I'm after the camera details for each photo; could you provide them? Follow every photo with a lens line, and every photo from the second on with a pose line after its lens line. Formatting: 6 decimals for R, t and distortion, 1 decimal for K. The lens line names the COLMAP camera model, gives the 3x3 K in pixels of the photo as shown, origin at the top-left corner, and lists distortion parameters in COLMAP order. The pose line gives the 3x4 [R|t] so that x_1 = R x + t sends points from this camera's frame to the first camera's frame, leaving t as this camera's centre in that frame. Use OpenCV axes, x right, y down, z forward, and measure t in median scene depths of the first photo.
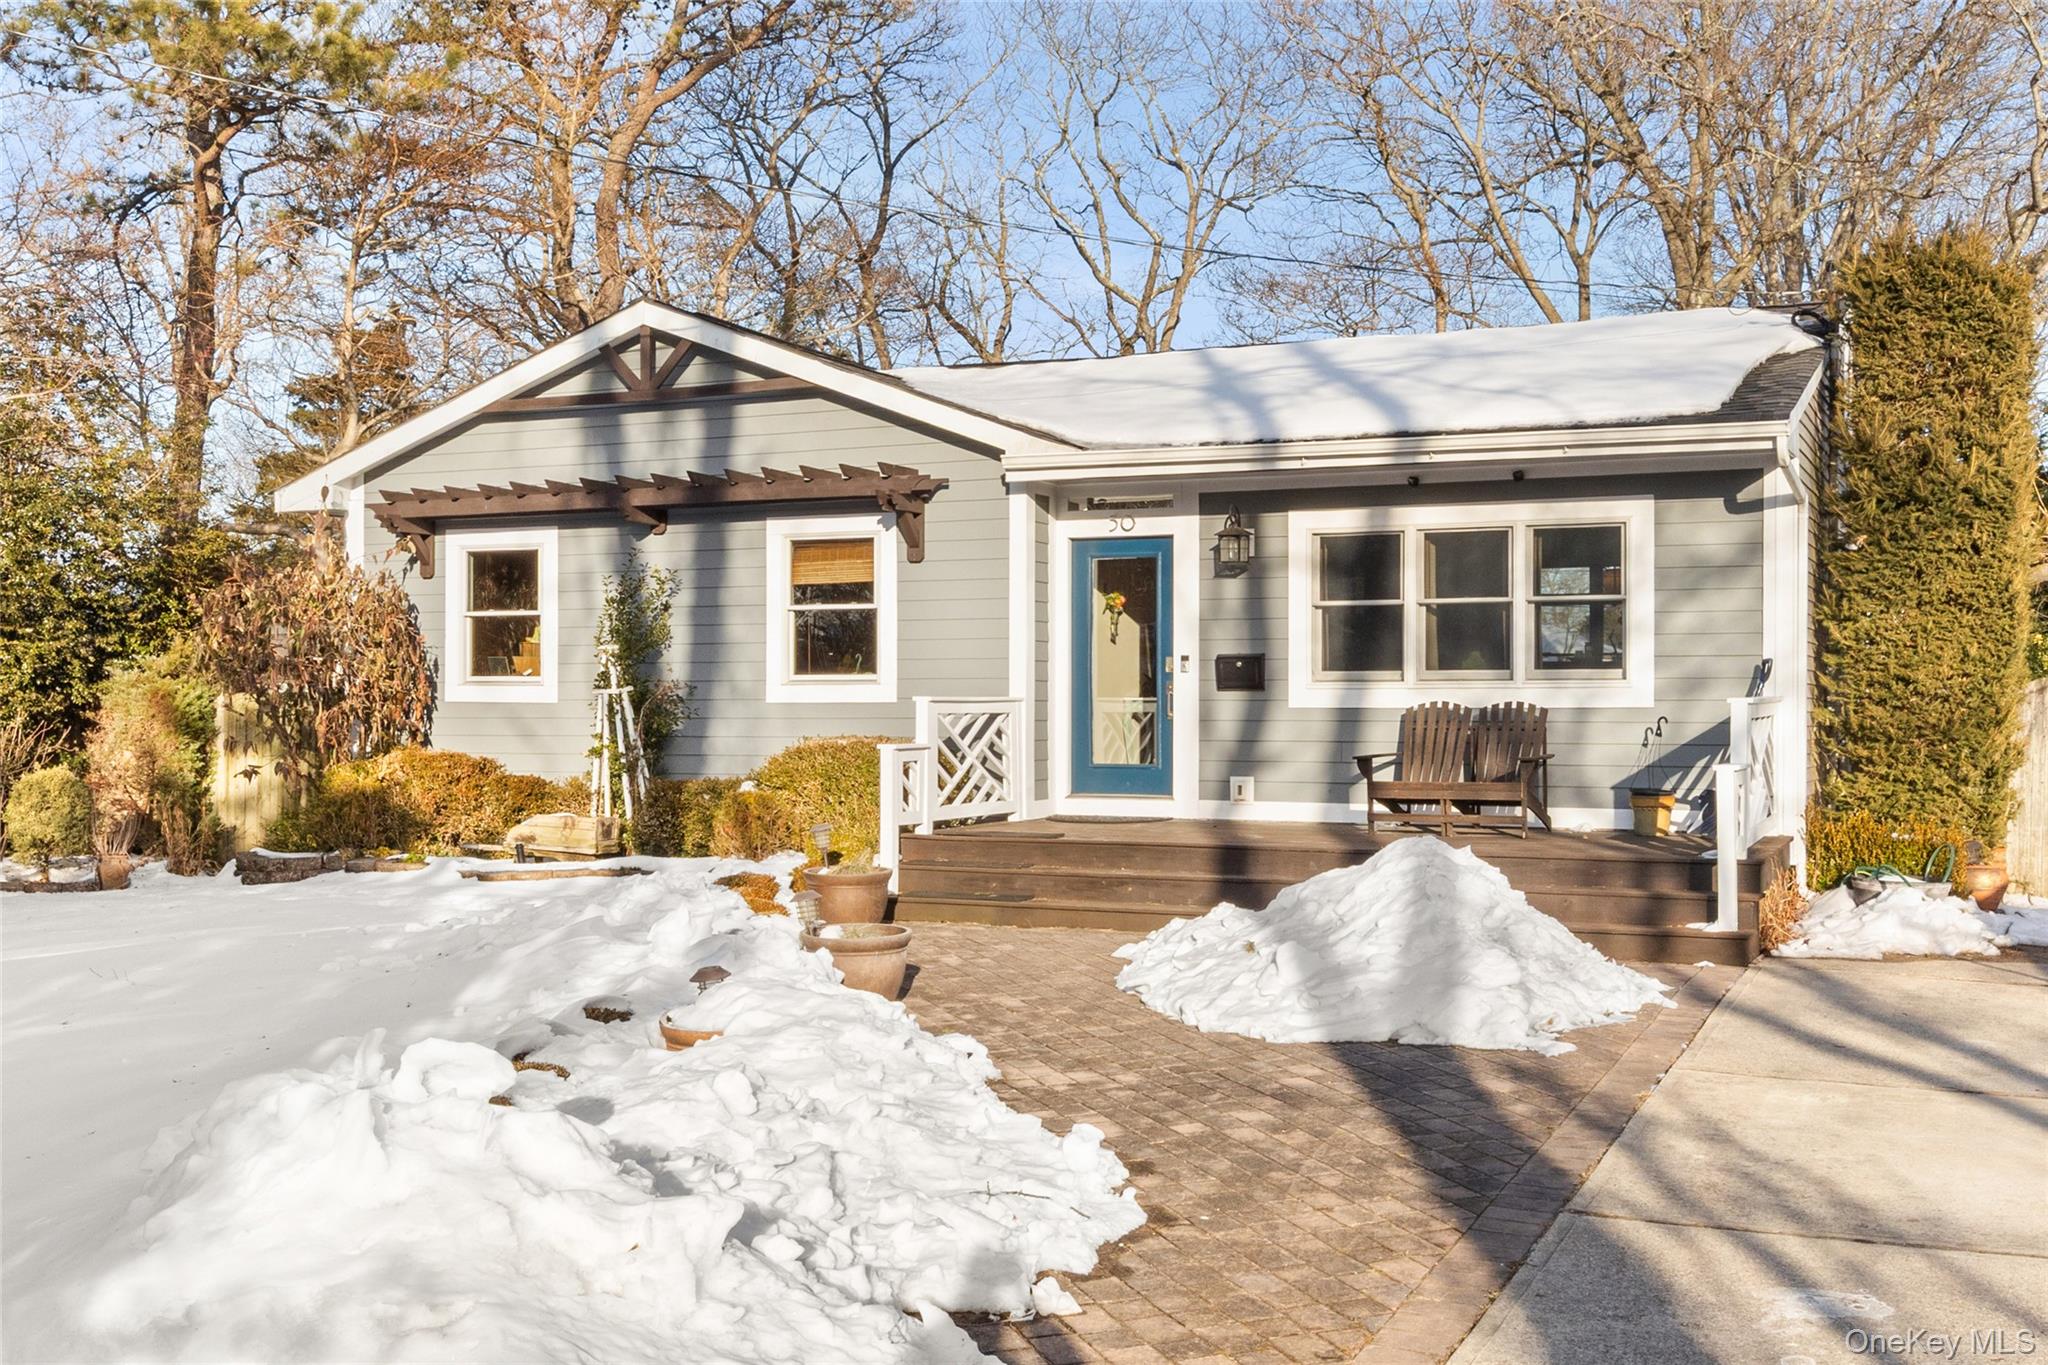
lens RADIAL K [[1373.3, 0, 1027.7], [0, 1373.3, 689.0], [0, 0, 1]] dist [-0.037586, -0.000312]
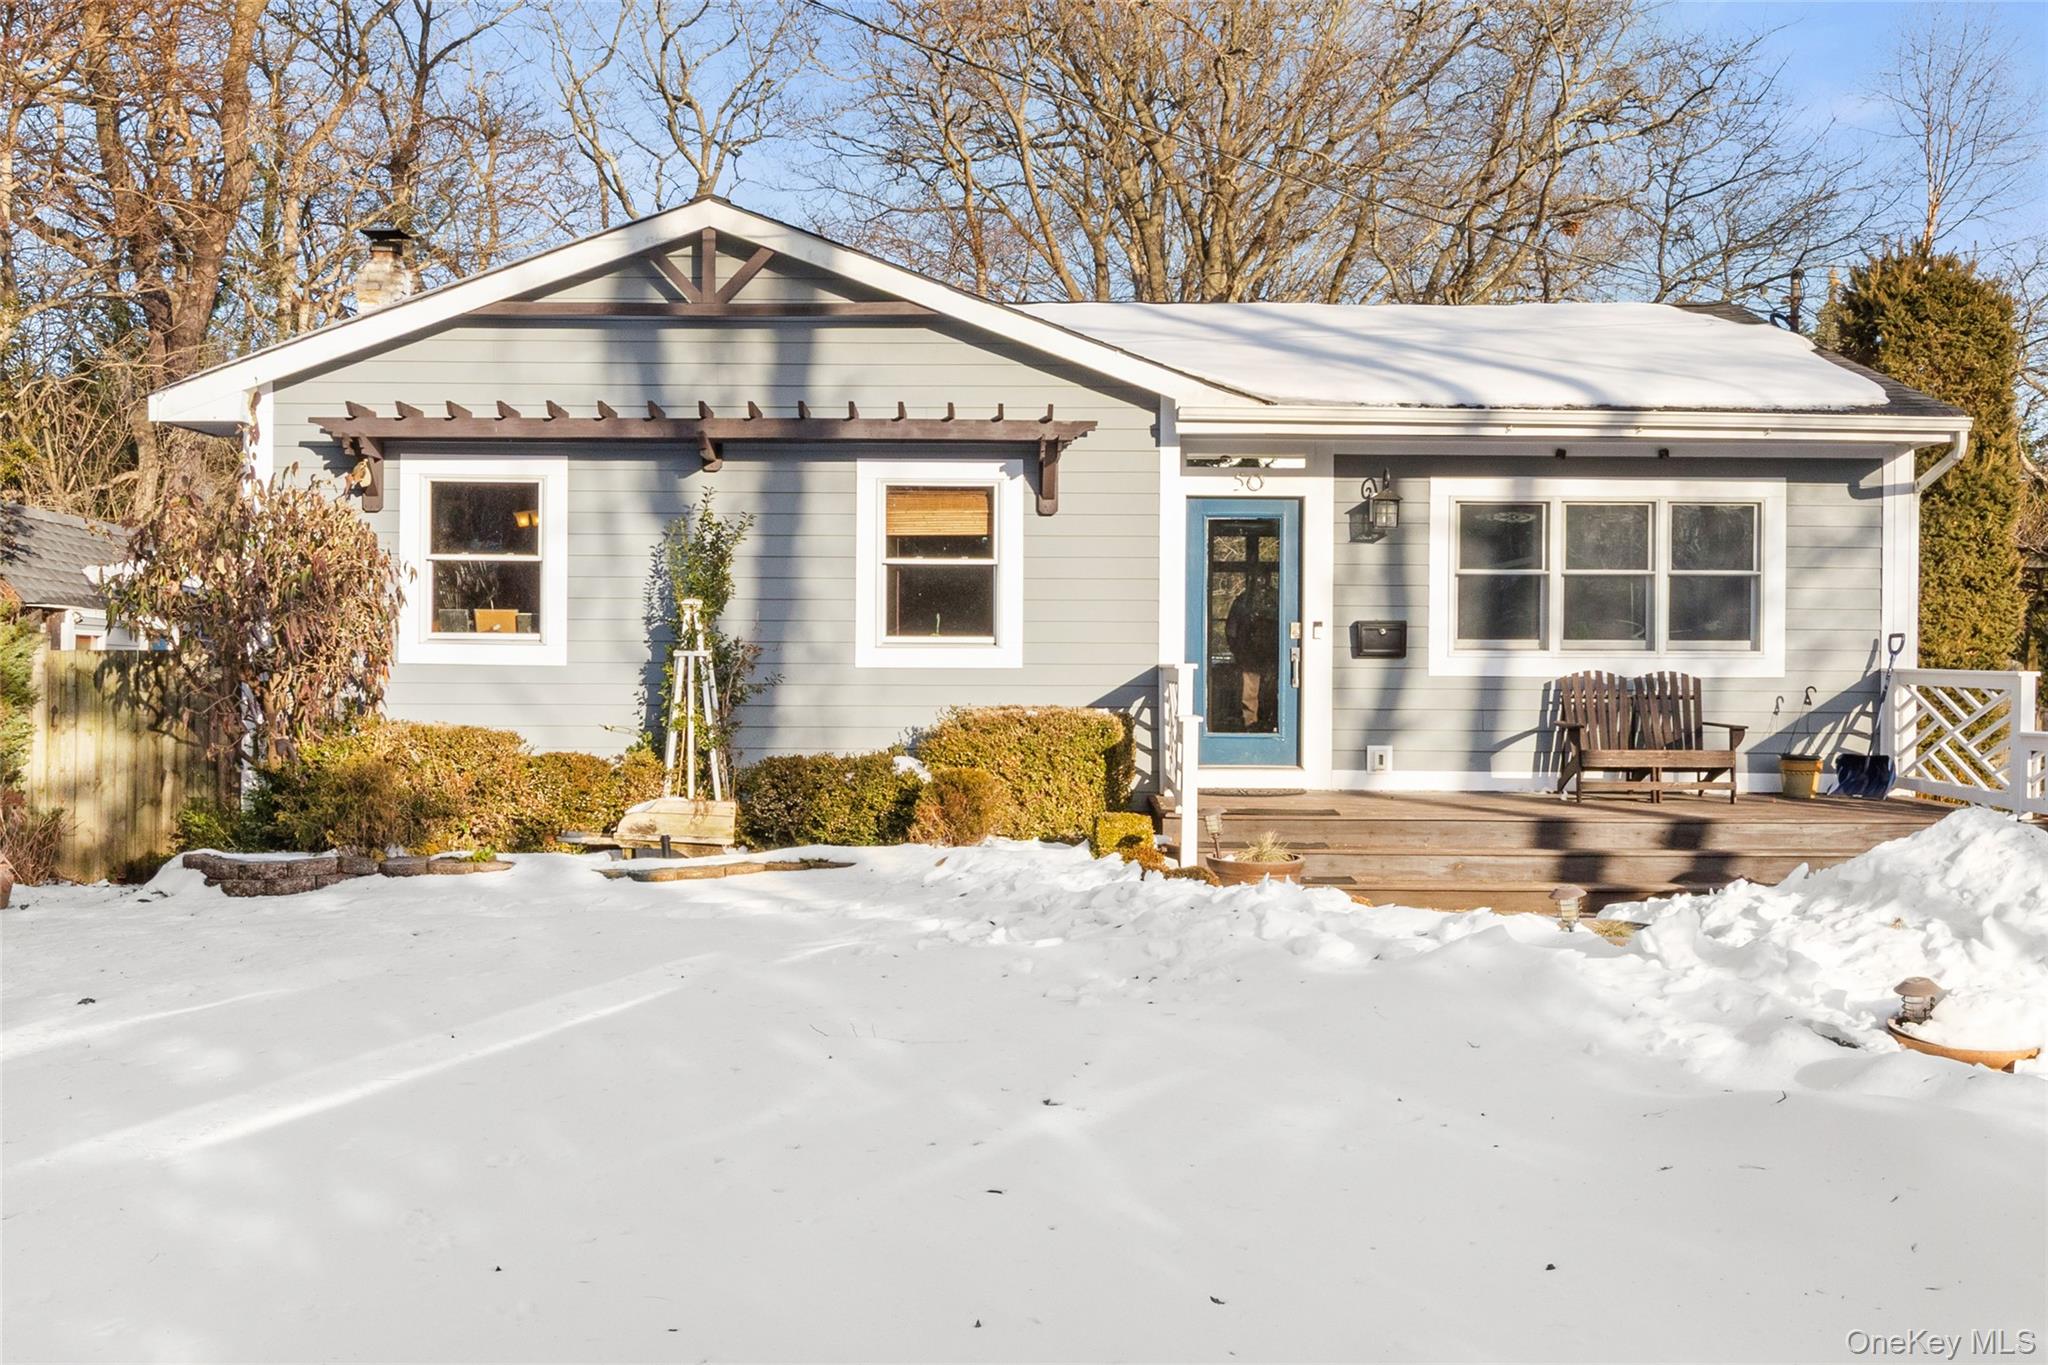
lens RADIAL K [[1373.3, 0, 1023.6], [0, 1373.3, 674.4], [0, 0, 1]] dist [-0.037586, -0.000312]
pose [[0.960680, 0.003543, 0.277634, -0.355395], [-0.008829, 0.999803, 0.017794, -0.002145], [-0.277516, -0.019546, 0.960522, 0.123548]]
